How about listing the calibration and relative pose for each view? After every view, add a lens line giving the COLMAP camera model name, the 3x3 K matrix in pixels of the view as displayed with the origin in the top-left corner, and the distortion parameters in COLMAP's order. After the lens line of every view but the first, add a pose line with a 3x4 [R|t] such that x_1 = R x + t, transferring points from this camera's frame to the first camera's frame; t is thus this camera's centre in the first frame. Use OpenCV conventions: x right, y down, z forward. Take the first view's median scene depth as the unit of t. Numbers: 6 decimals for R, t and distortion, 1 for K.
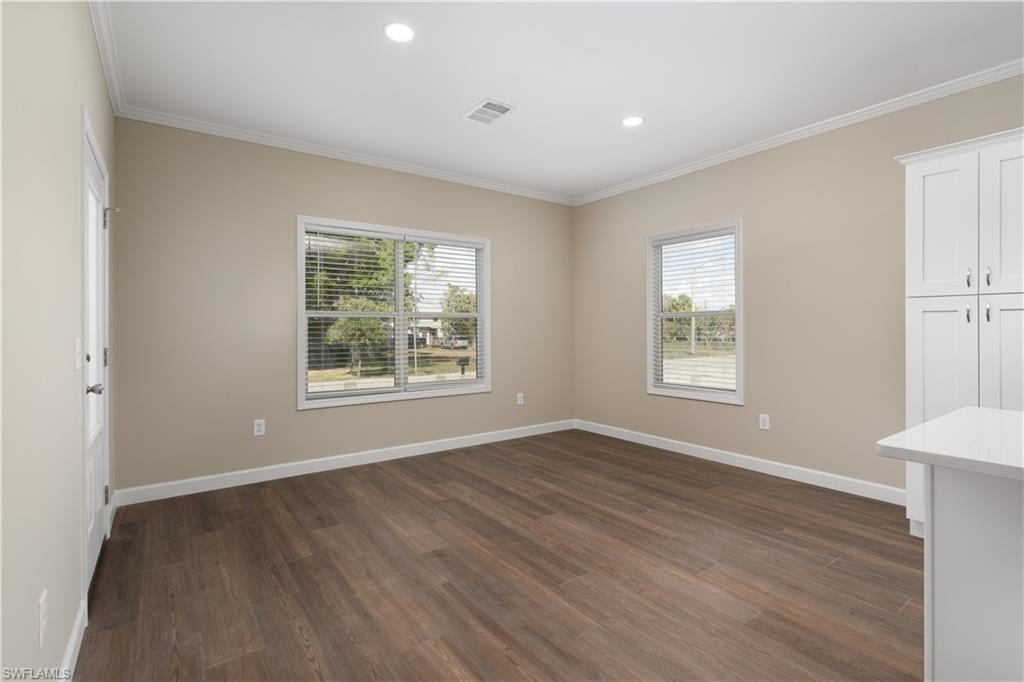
lens RADIAL K [[478.0, 0, 511.2], [0, 478.0, 326.3], [0, 0, 1]] dist [0.002914, 0.000569]
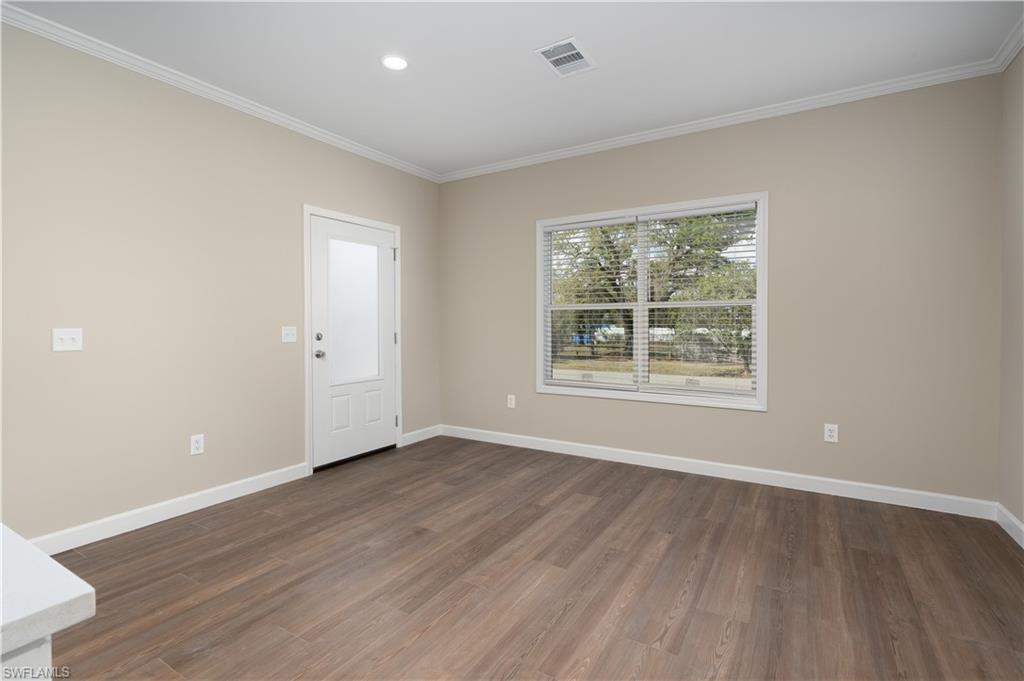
lens RADIAL K [[476.5, 0, 509.0], [0, 476.5, 332.3], [0, 0, 1]] dist [-0.000635, 0.001151]
pose [[0.378797, 0.017713, -0.925310, 0.740388], [0.009225, 0.999695, 0.022913, 0.003007], [0.925434, -0.017215, 0.378518, 0.640684]]
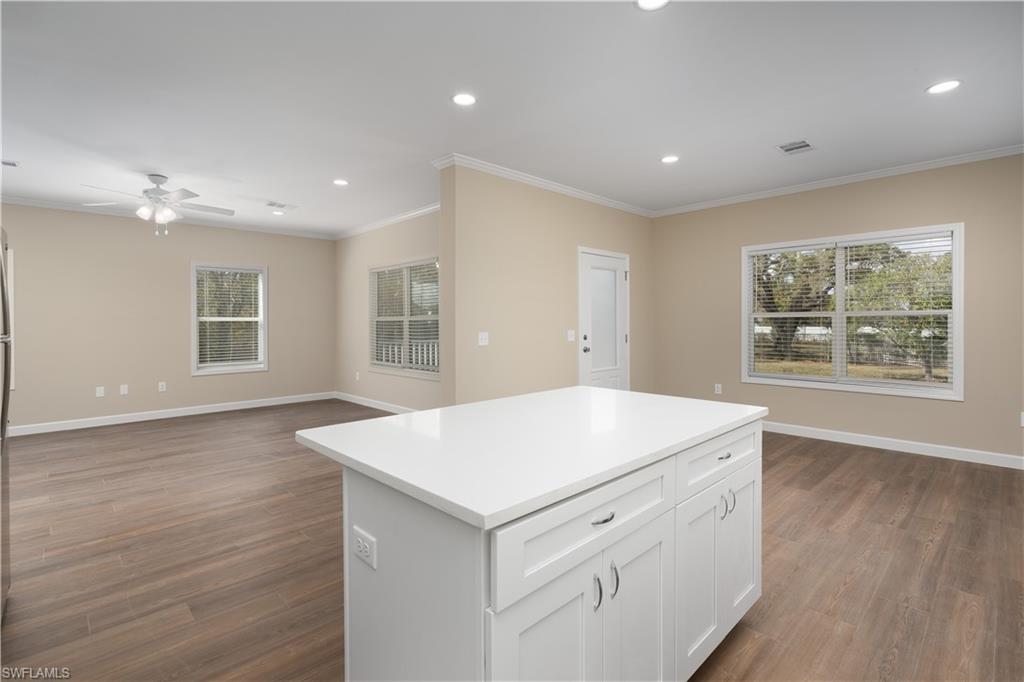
lens RADIAL K [[478.0, 0, 511.2], [0, 478.0, 326.3], [0, 0, 1]] dist [0.002914, 0.000569]
pose [[0.138999, 0.010652, -0.990235, 1.125310], [0.011001, 0.999864, 0.012299, -0.027175], [0.990231, -0.012603, 0.138863, 0.138335]]
